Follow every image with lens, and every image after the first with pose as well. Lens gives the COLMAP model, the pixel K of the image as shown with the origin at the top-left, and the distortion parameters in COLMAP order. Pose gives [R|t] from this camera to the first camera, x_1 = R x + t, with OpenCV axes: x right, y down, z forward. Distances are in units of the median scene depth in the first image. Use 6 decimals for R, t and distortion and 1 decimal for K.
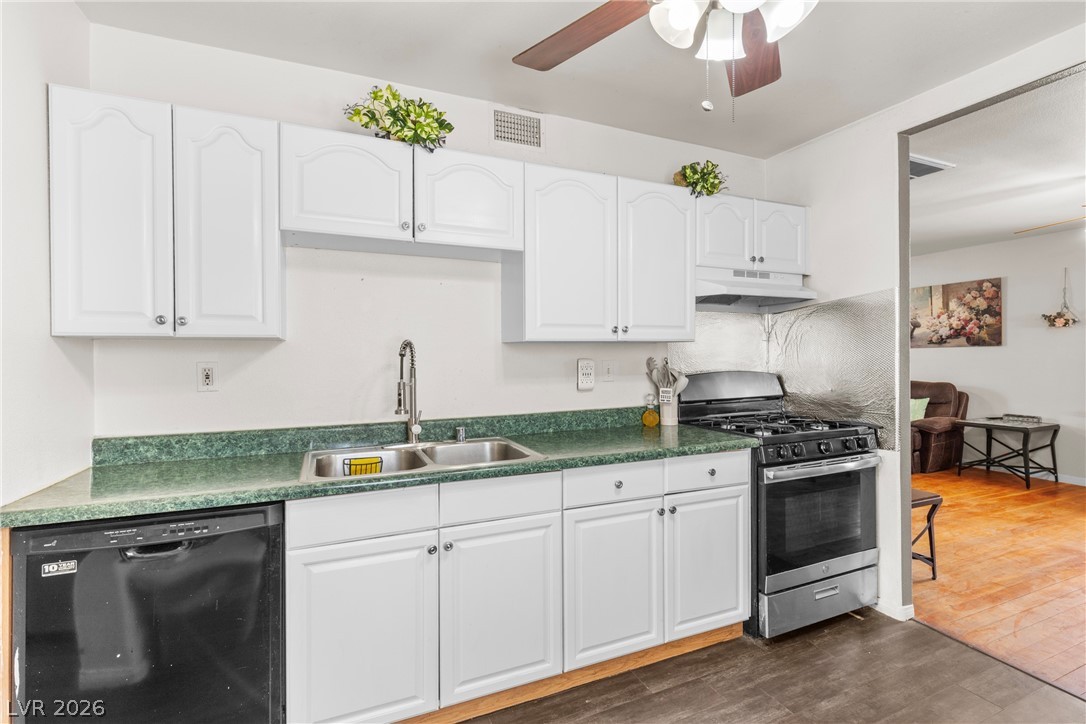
lens RADIAL K [[498.4, 0, 551.1], [0, 498.4, 361.5], [0, 0, 1]] dist [0.012654, -0.000184]
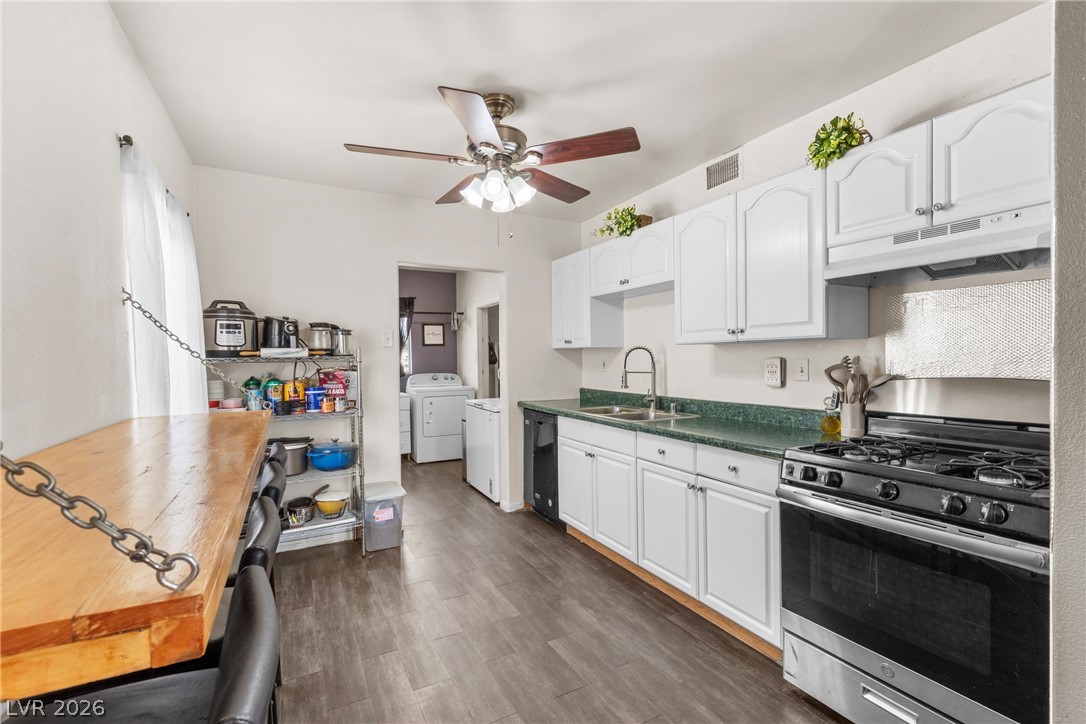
lens RADIAL K [[498.4, 0, 559.8], [0, 498.4, 368.5], [0, 0, 1]] dist [0.012654, -0.000184]
pose [[0.080271, 0.029677, -0.996331, 1.304613], [-0.001196, 0.999559, 0.029677, -0.014749], [0.996772, -0.001191, 0.080271, 0.562568]]
